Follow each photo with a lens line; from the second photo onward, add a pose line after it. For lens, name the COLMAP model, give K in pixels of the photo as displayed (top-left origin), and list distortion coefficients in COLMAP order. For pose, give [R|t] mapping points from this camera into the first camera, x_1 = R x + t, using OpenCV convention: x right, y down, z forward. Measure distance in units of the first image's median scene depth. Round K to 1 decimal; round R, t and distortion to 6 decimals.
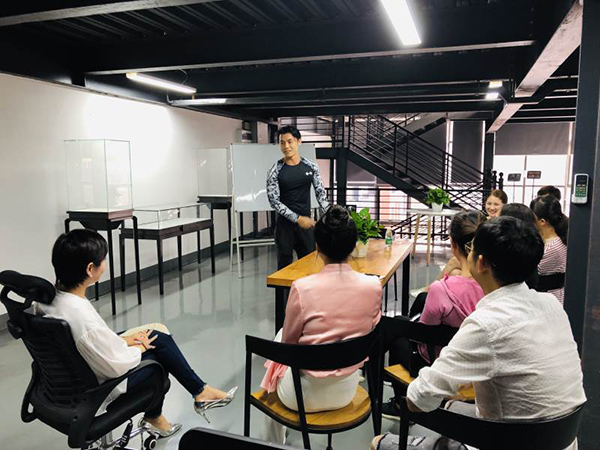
lens RADIAL K [[491.7, 0, 298.8], [0, 491.7, 224.1], [0, 0, 1]] dist [0.023867, -0.008843]
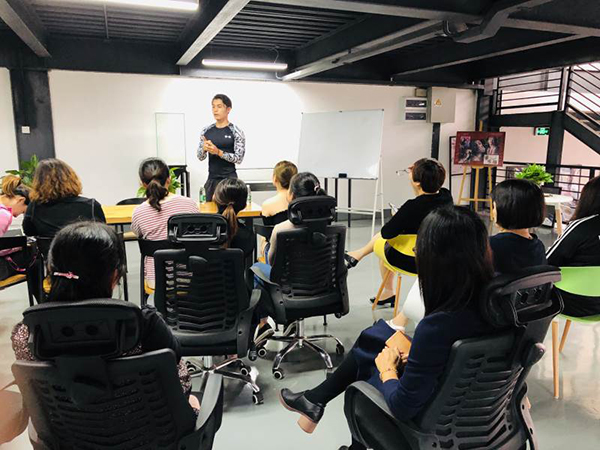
lens RADIAL K [[491.7, 0, 301.0], [0, 491.7, 222.4], [0, 0, 1]] dist [0.023867, -0.008843]
pose [[0.629472, 0.135582, -0.765103, 0.545321], [-0.100475, 0.990595, 0.092877, -0.018360], [0.770499, 0.018411, 0.637175, 0.236475]]
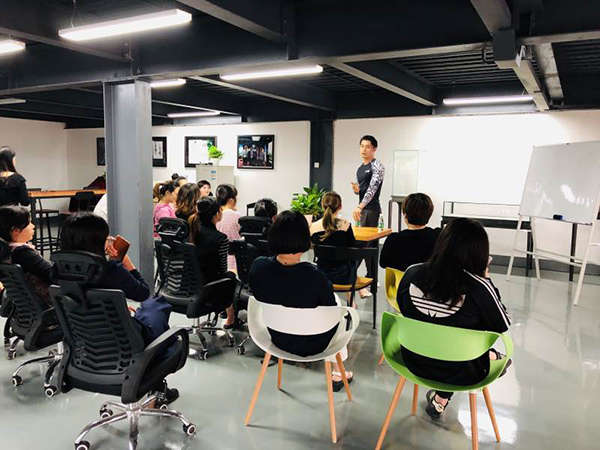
lens RADIAL K [[491.7, 0, 297.4], [0, 491.7, 227.9], [0, 0, 1]] dist [0.023867, -0.008843]
pose [[-0.177591, 0.120200, -0.976736, 0.702603], [-0.135354, 0.980097, 0.145224, -0.062394], [0.974752, 0.157996, -0.157786, 0.543435]]
